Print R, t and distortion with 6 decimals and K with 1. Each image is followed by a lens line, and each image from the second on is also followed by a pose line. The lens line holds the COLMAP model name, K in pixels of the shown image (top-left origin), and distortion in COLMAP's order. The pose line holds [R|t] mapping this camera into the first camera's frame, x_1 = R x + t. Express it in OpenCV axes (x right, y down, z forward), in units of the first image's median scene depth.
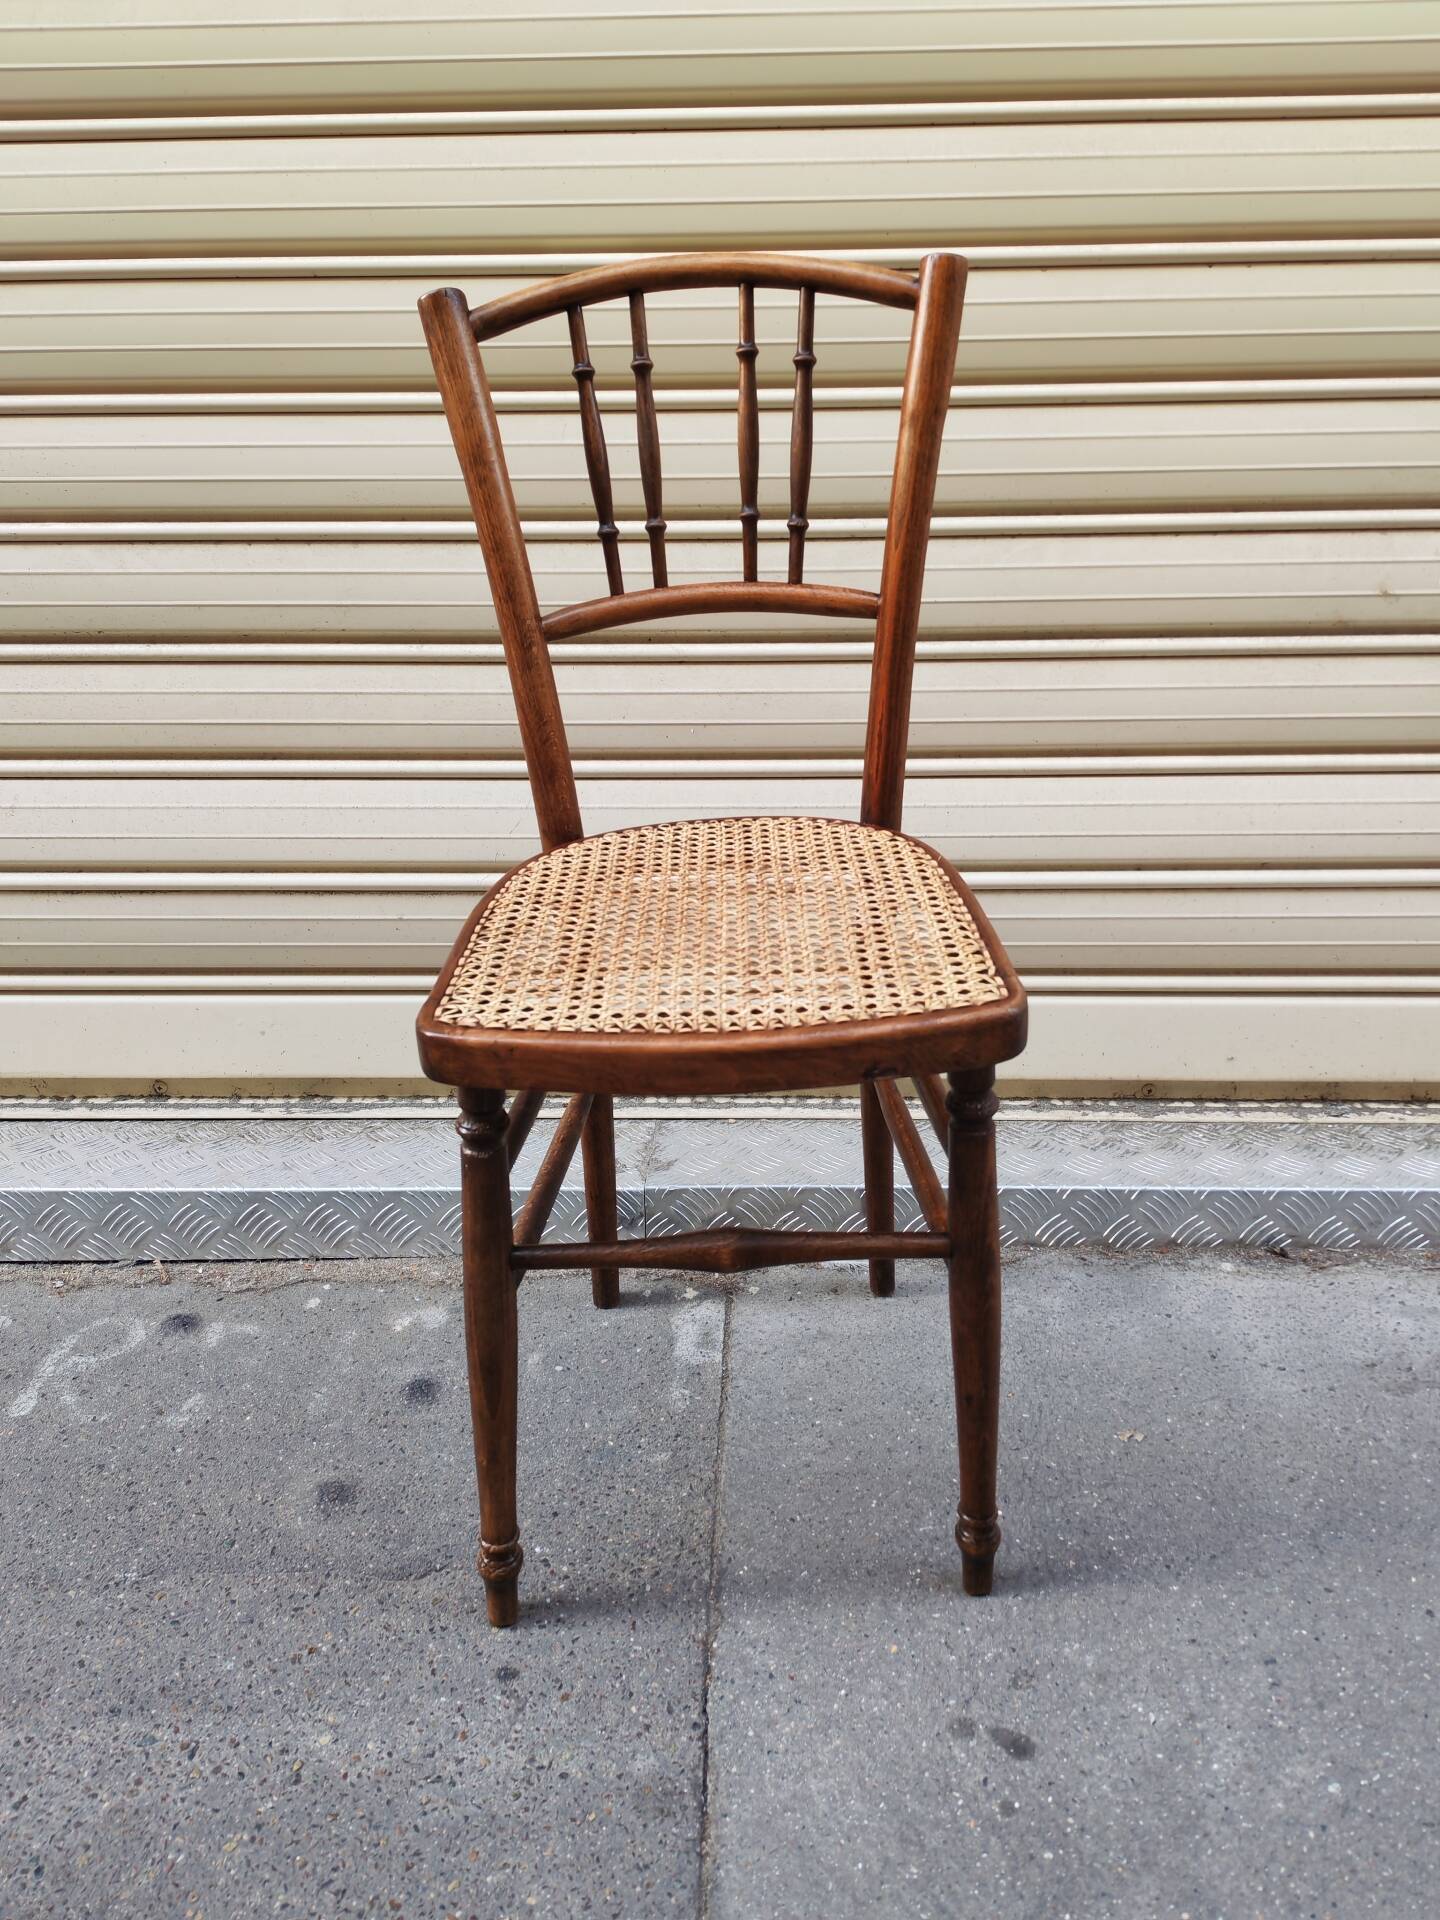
lens RADIAL K [[1458.9, 0, 718.5], [0, 1458.9, 928.3], [0, 0, 1]] dist [0.074601, -0.107633]
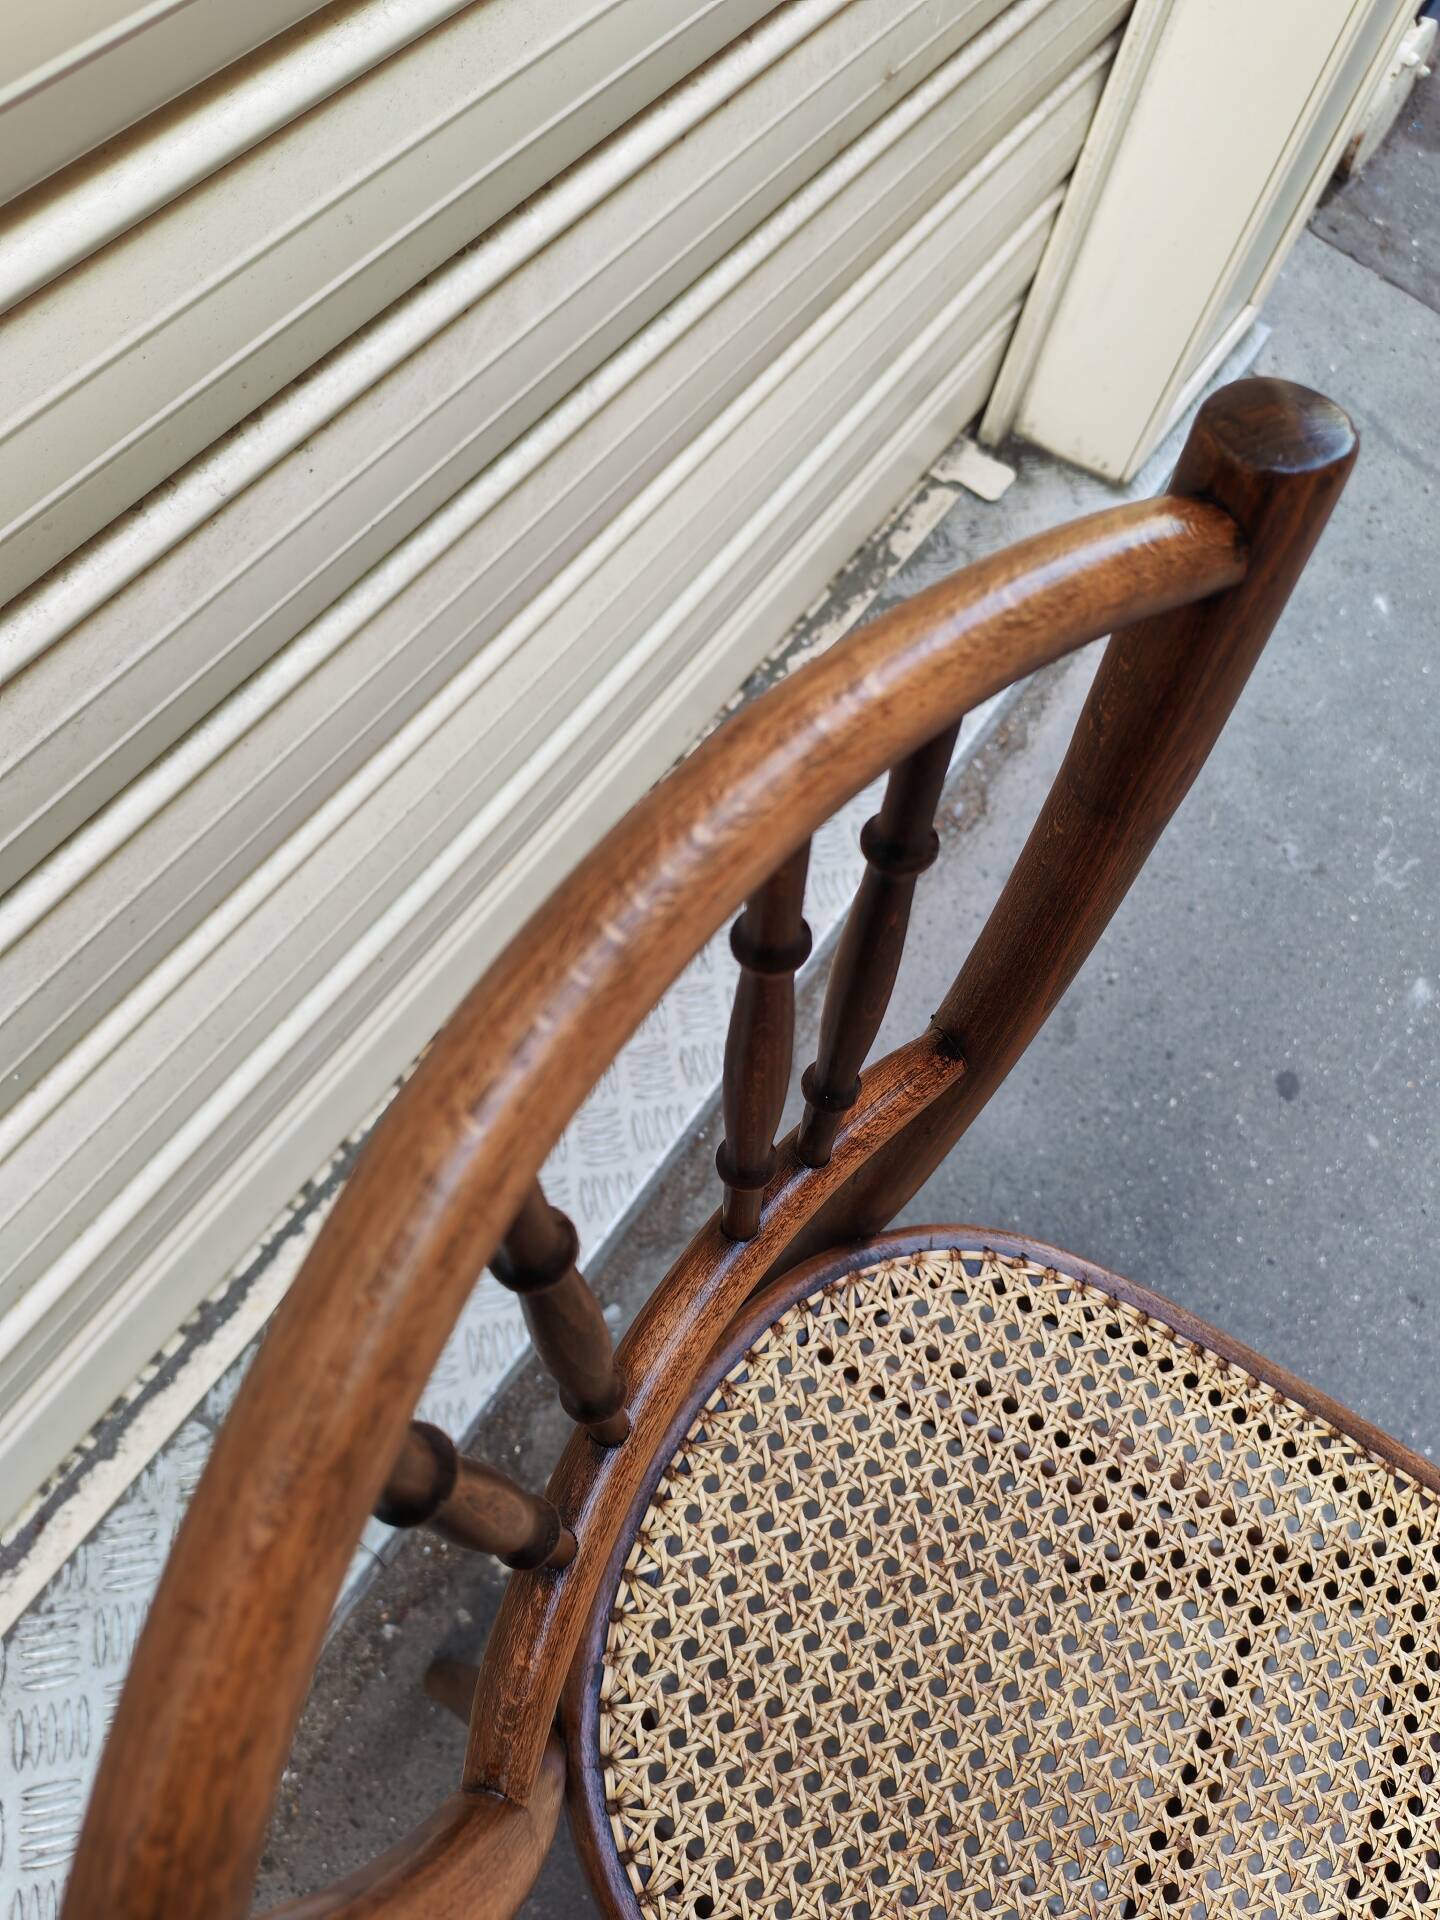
lens RADIAL K [[1466.0, 0, 717.9], [0, 1466.0, 989.3], [0, 0, 1]] dist [0.037467, -0.057274]
pose [[0.513579, -0.725390, 0.458307, -0.118880], [0.121564, 0.590257, 0.798010, -0.610601], [-0.849387, -0.354128, 0.391324, 0.916818]]
